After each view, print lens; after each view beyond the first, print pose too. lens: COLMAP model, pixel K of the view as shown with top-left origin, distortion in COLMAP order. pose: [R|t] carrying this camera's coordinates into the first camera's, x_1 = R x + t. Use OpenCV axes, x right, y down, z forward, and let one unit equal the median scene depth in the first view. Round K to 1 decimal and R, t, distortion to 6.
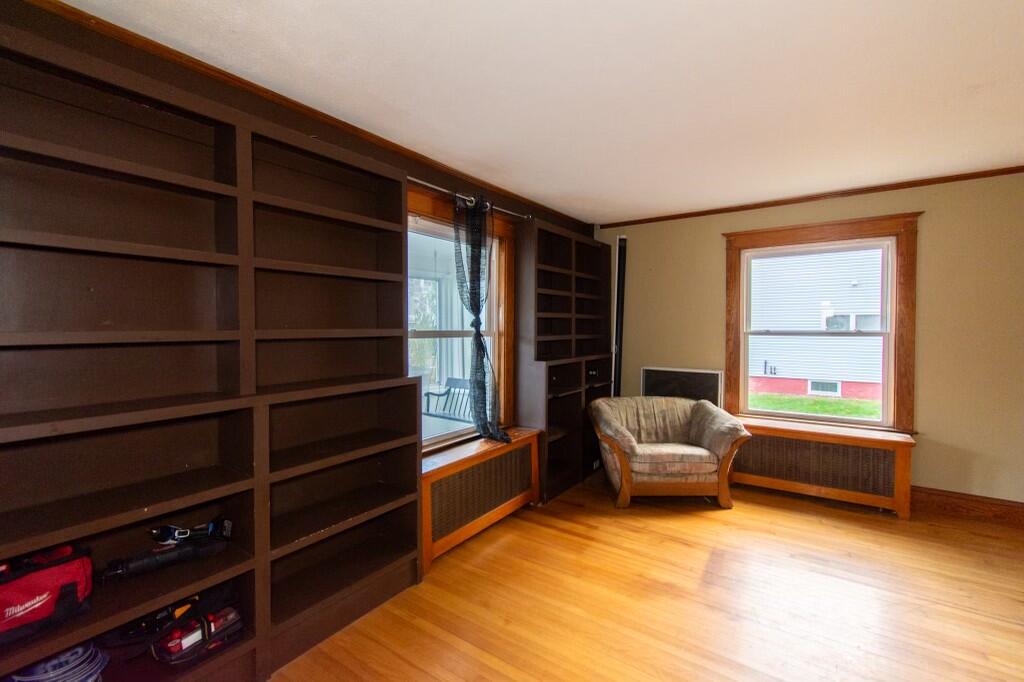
lens RADIAL K [[457.5, 0, 510.0], [0, 457.5, 337.2], [0, 0, 1]] dist [-0.000171, -0.000332]
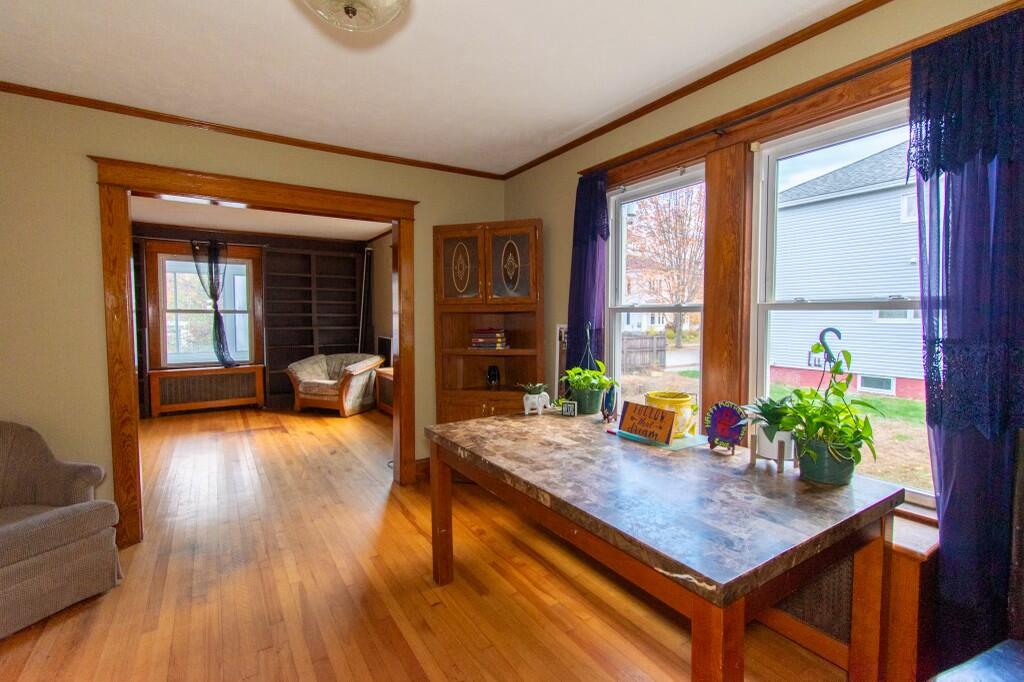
lens RADIAL K [[457.5, 0, 512.4], [0, 457.5, 338.3], [0, 0, 1]] dist [-0.000171, -0.000332]
pose [[0.933643, 0.016457, -0.357826, 1.634173], [-0.009398, 0.999726, 0.021458, 0.048788], [0.358081, -0.016672, 0.933542, -0.310831]]
